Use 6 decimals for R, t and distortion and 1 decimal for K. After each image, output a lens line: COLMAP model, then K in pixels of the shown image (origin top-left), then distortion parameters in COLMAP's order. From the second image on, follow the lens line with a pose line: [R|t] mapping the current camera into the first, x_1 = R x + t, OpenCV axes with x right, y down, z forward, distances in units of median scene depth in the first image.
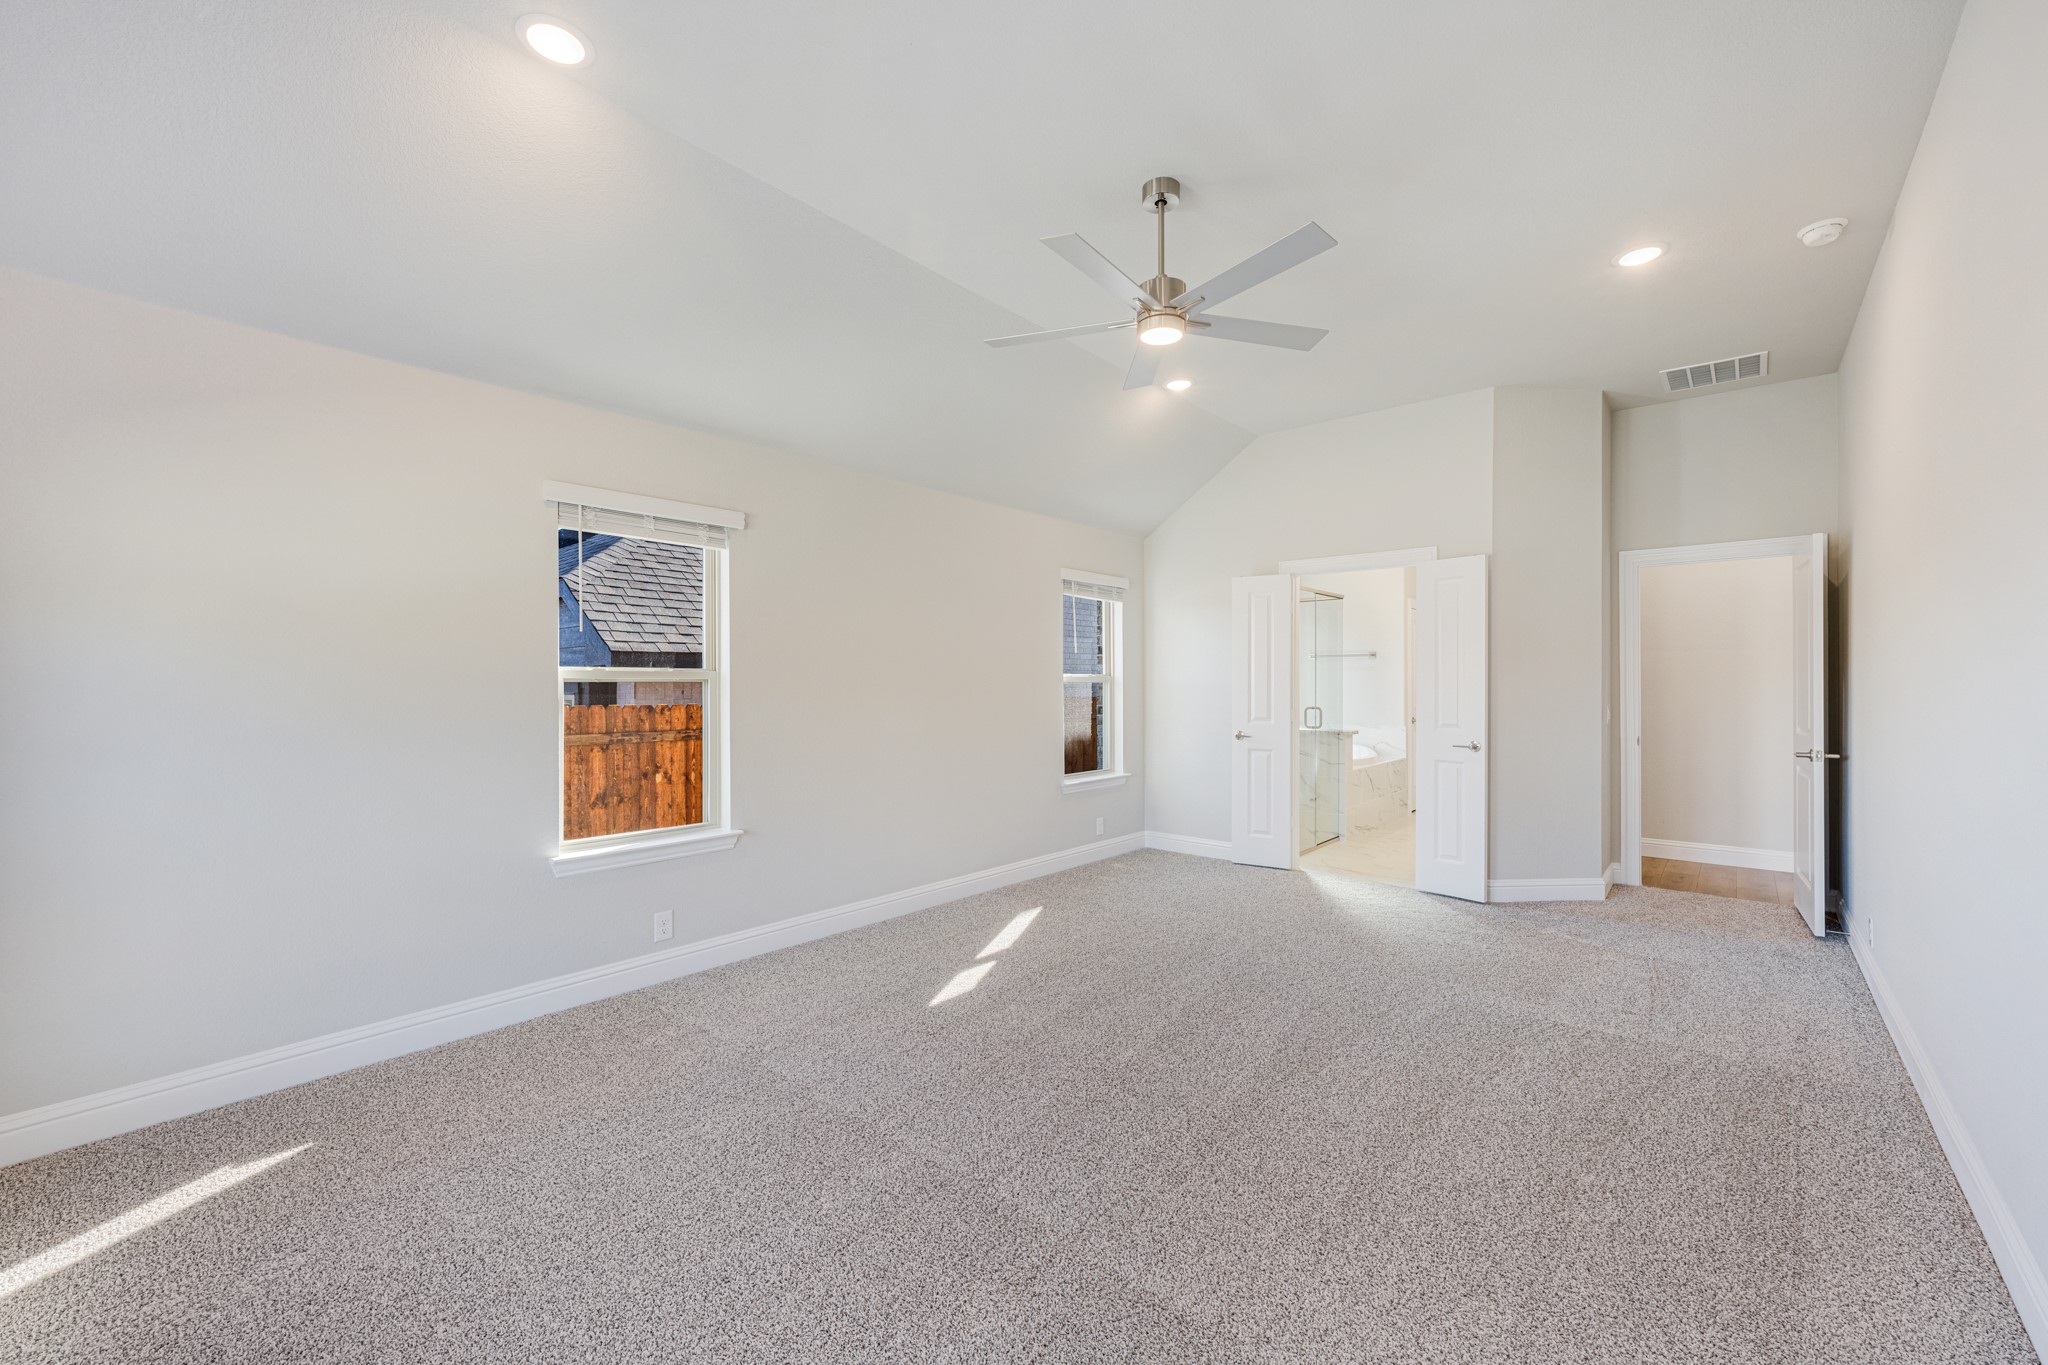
lens RADIAL K [[812.9, 0, 1023.8], [0, 812.9, 685.8], [0, 0, 1]] dist [-0.000387, 0.000114]
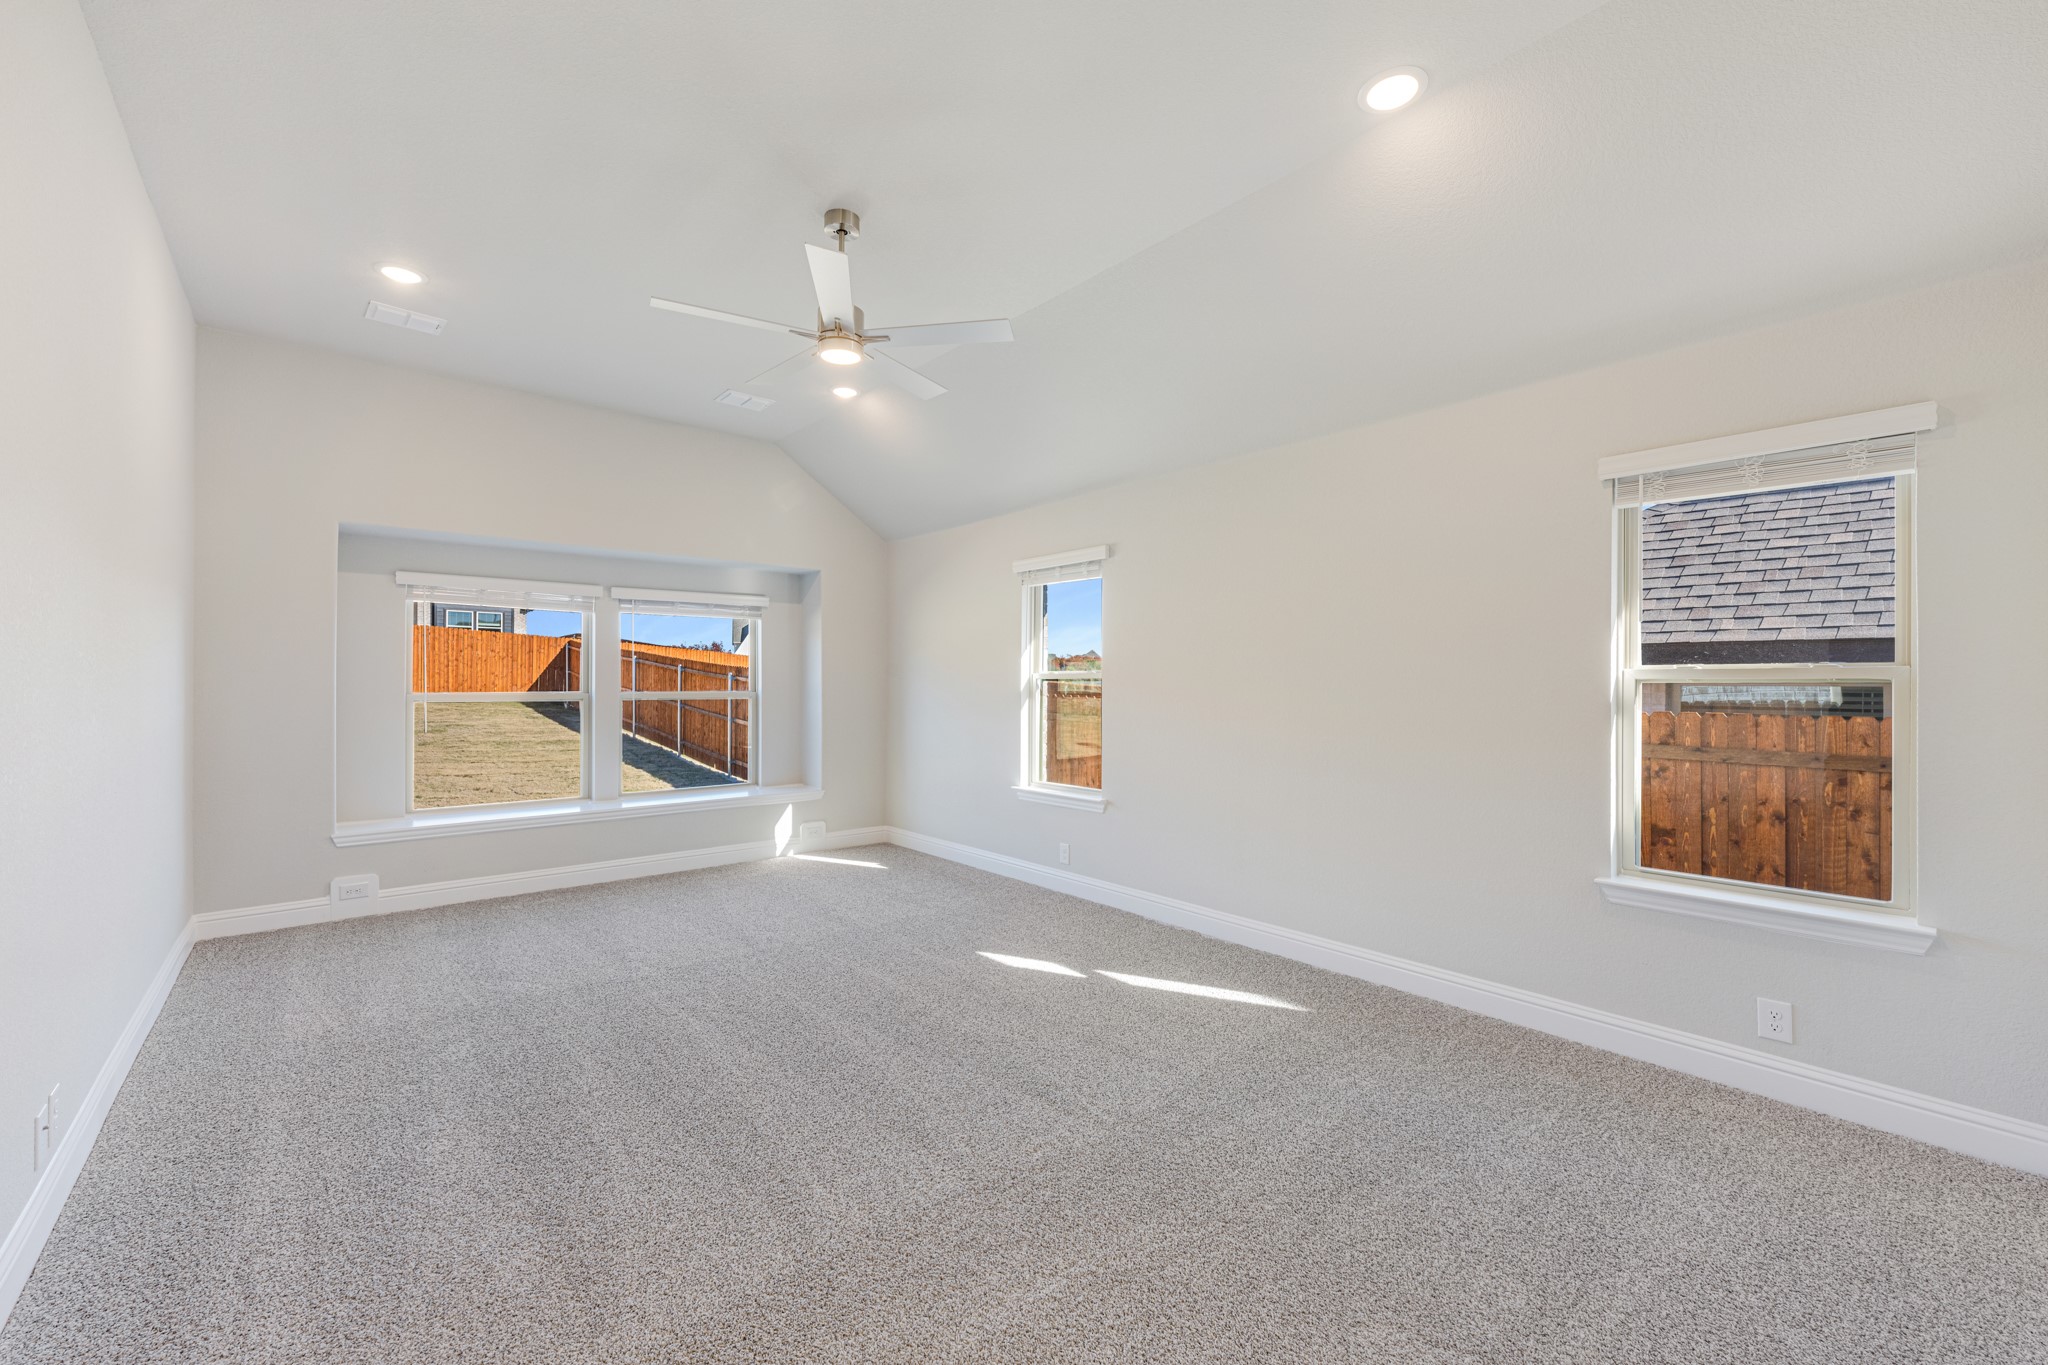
lens RADIAL K [[825.6, 0, 1023.4], [0, 825.6, 675.3], [0, 0, 1]] dist [-0.000390, -0.000043]
pose [[-0.139478, -0.010671, -0.990168, 0.686328], [-0.006334, 0.999931, -0.009884, -0.000364], [0.990205, 0.004893, -0.139536, 0.788434]]
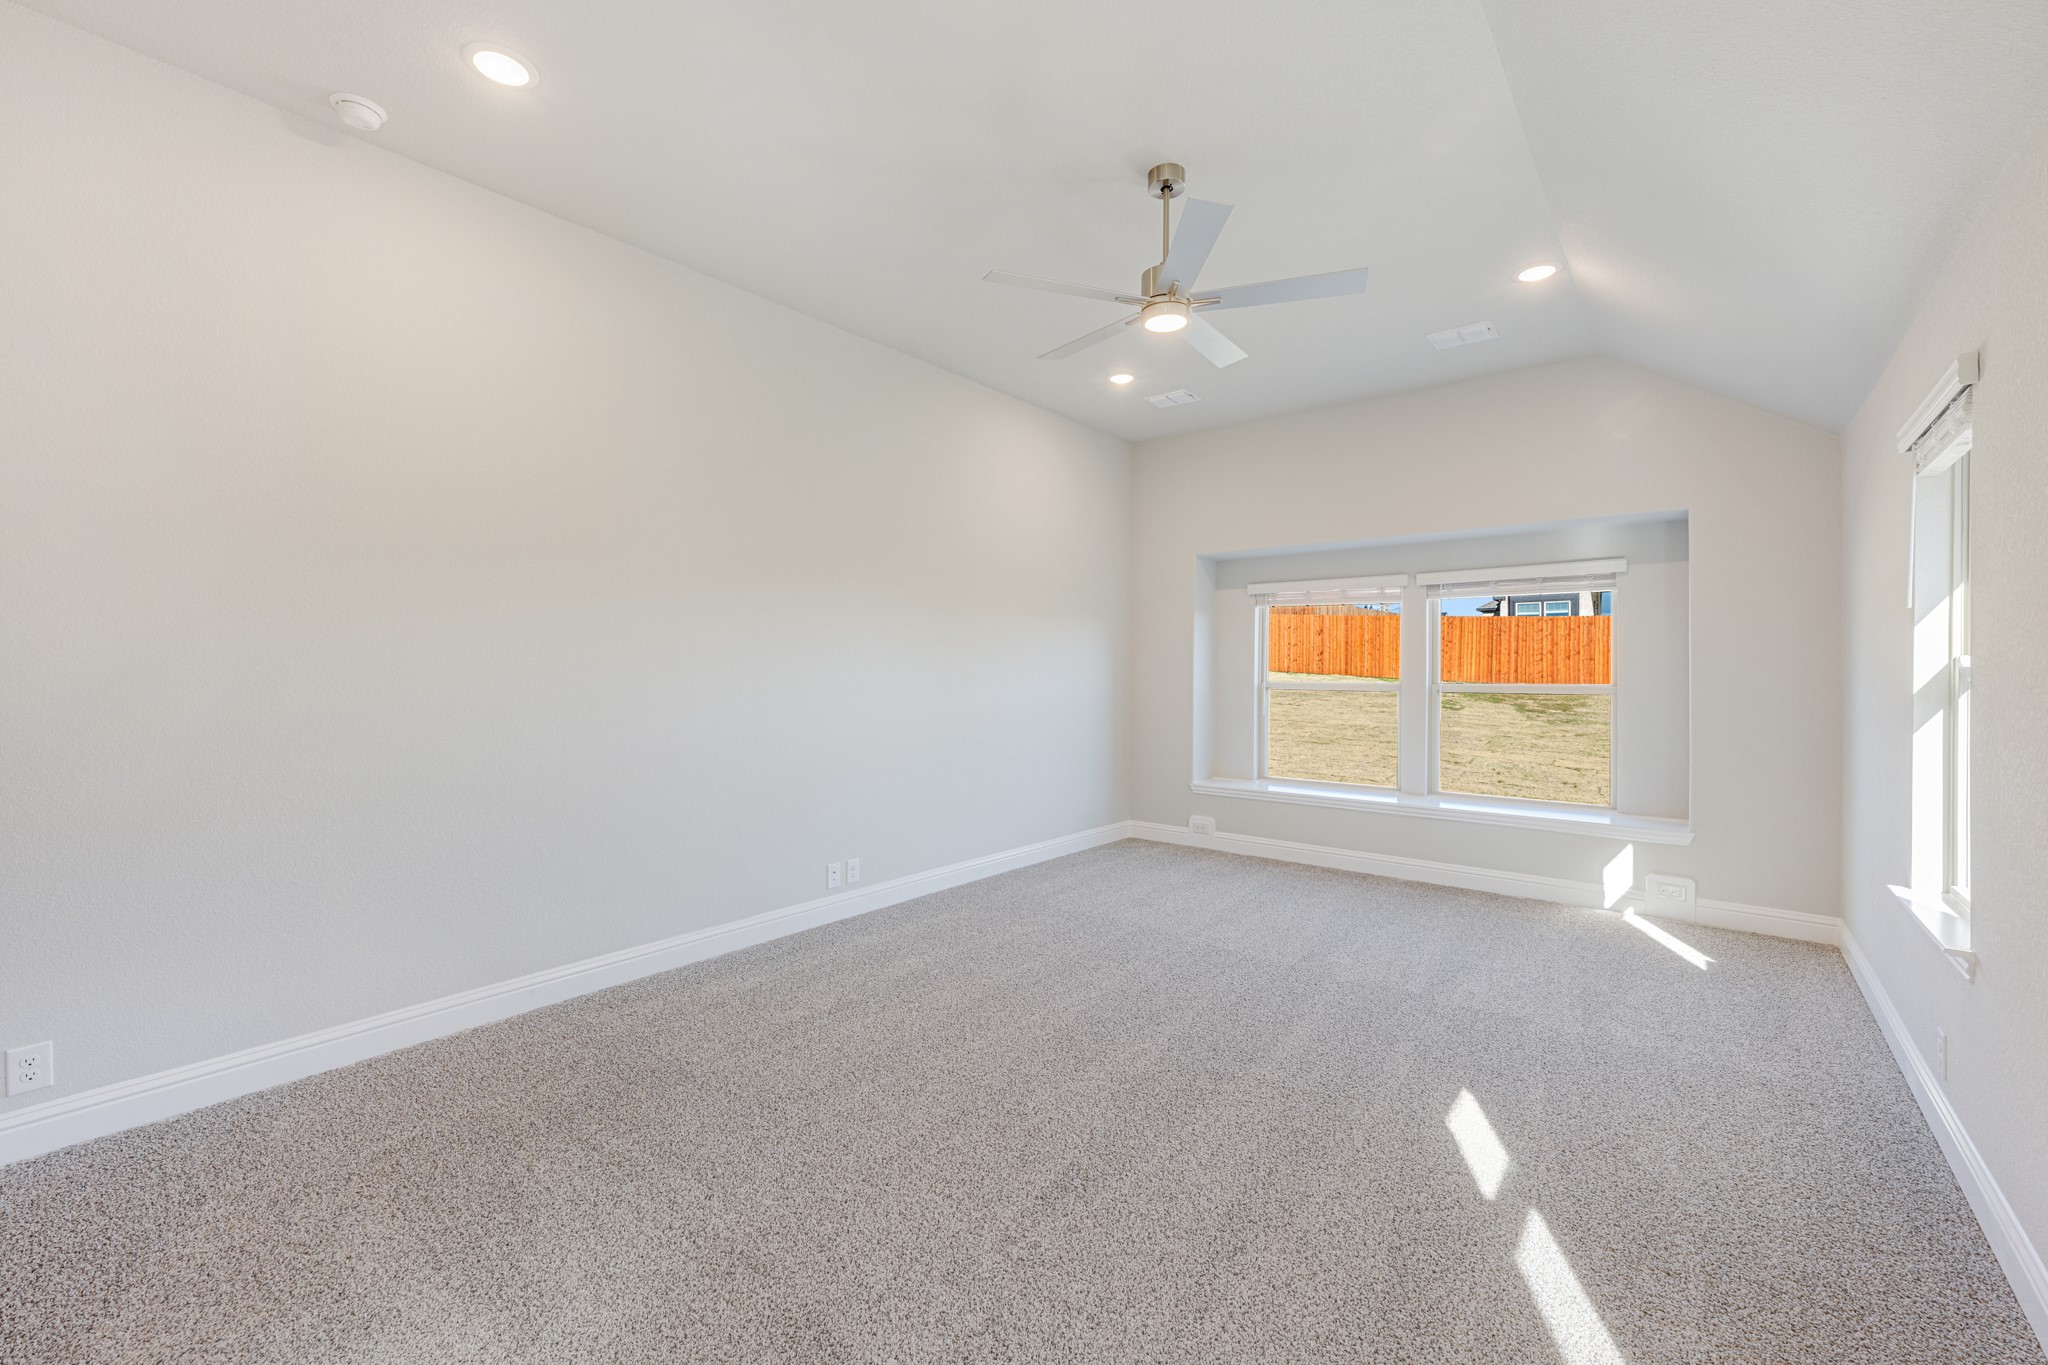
lens RADIAL K [[825.7, 0, 1010.9], [0, 825.7, 673.1], [0, 0, 1]] dist [-0.001248, -0.000214]
pose [[-0.999578, -0.006622, -0.028267, 0.217279], [-0.006823, 0.999952, 0.007037, -0.002511], [0.028219, 0.007227, -0.999576, 1.132625]]
